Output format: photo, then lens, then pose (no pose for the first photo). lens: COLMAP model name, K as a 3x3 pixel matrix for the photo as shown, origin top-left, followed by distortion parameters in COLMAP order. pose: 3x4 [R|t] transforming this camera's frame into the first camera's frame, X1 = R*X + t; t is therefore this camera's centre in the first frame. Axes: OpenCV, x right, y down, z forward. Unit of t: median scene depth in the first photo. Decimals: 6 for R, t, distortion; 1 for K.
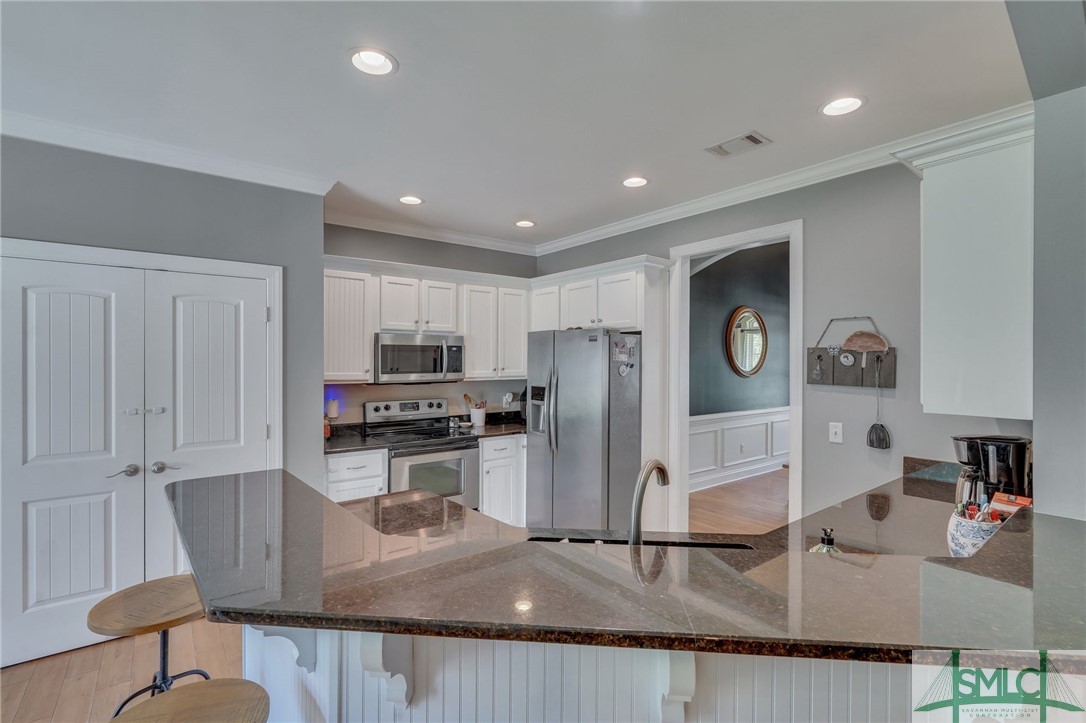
lens RADIAL K [[502.4, 0, 546.7], [0, 502.4, 361.4], [0, 0, 1]] dist [0.010957, 0.000410]
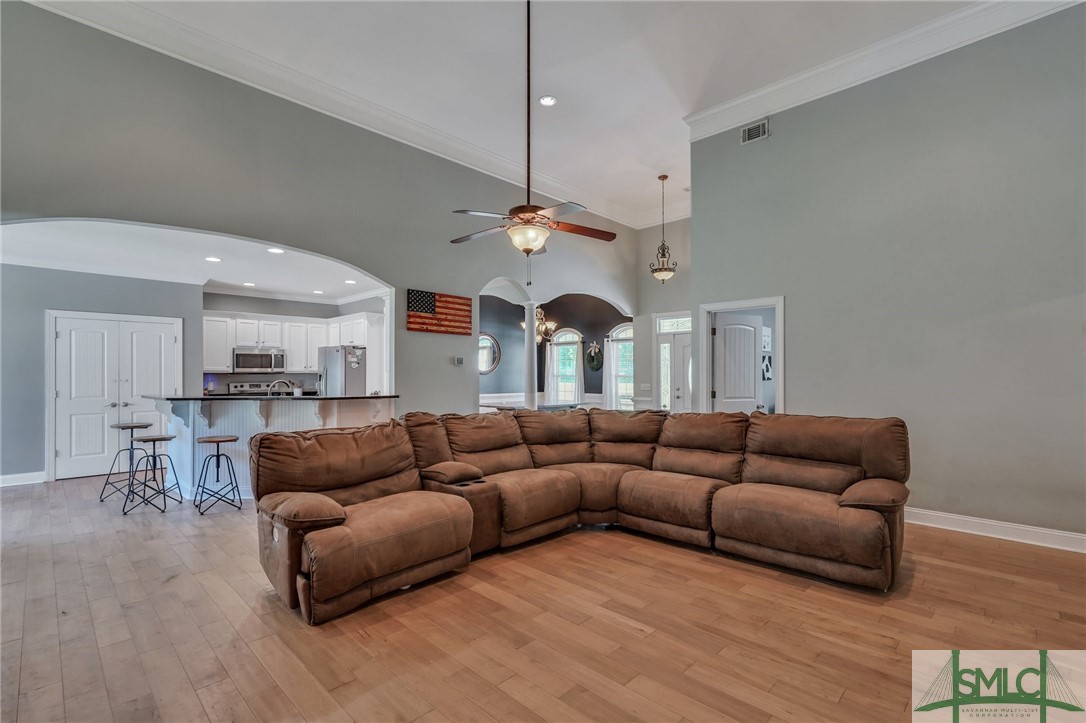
lens RADIAL K [[502.4, 0, 538.5], [0, 502.4, 370.0], [0, 0, 1]] dist [0.010957, 0.000410]
pose [[0.993609, -0.002006, 0.112859, 0.639471], [0.003062, 0.999953, -0.009185, 0.054320], [-0.112835, 0.009472, 0.993569, -1.131308]]
